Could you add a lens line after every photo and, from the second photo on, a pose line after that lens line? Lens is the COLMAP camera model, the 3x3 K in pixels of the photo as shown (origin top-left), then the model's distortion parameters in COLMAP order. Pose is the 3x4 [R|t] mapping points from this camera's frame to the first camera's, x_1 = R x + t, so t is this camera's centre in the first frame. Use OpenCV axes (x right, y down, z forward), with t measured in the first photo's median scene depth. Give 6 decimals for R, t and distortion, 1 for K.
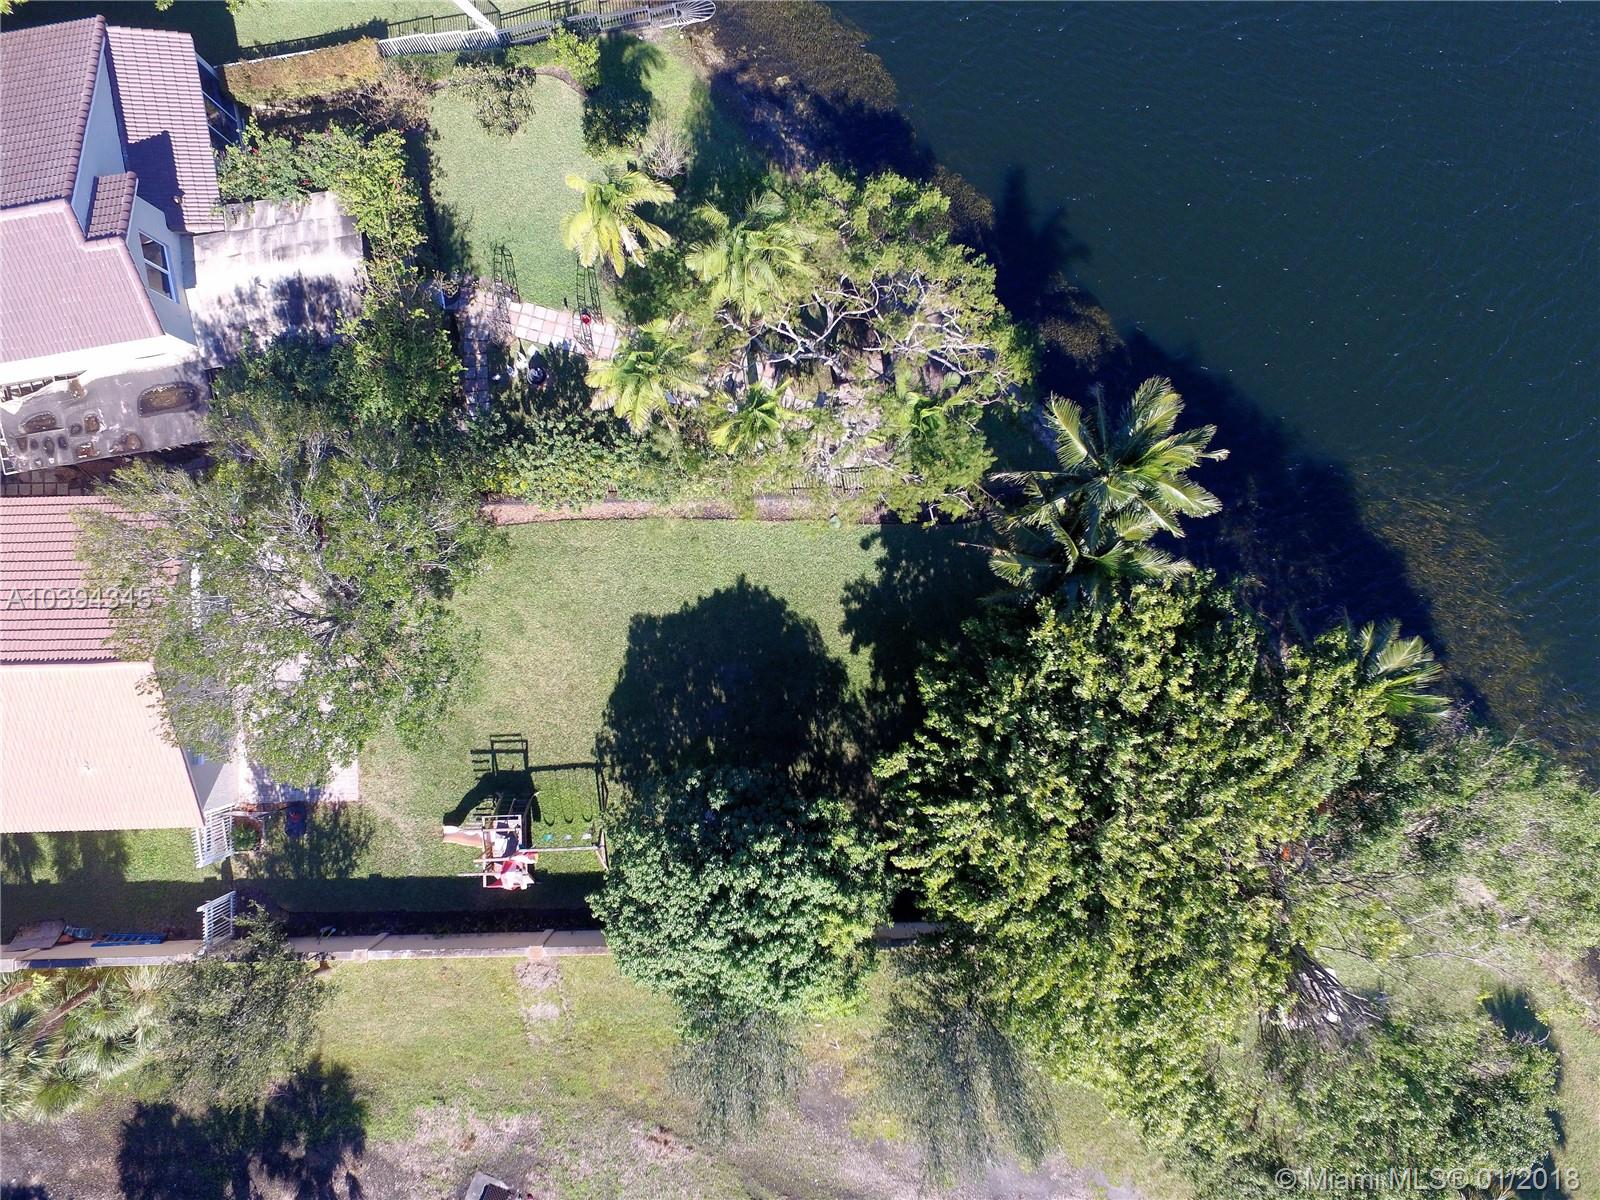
lens RADIAL K [[930.4, 0, 799.8], [0, 930.4, 603.3], [0, 0, 1]] dist [-0.022947, 0.012712]
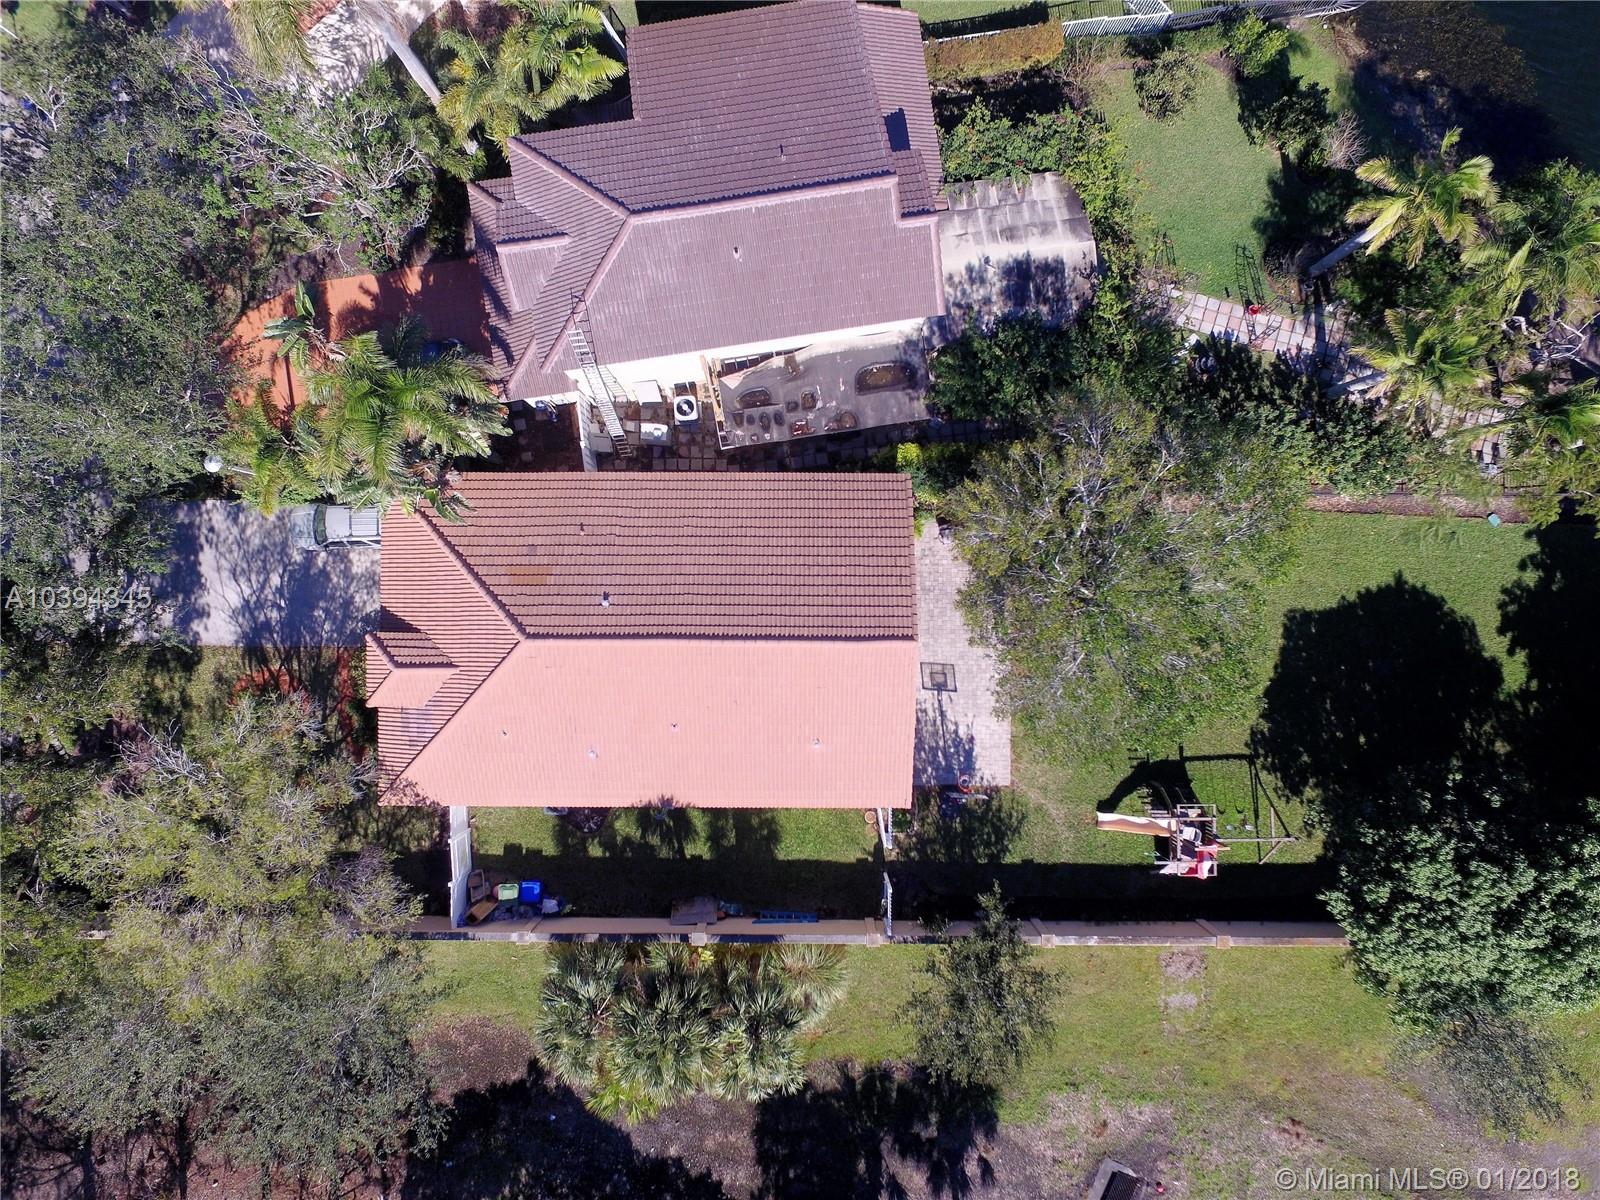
lens RADIAL K [[909.7, 0, 800.0], [0, 909.7, 600.0], [0, 0, 1]] dist [-0.016264, 0.004939]
pose [[0.999381, 0.028996, -0.019936, -0.692023], [-0.028842, 0.999552, 0.007951, 0.011770], [0.020158, -0.007371, 0.999770, 0.016787]]
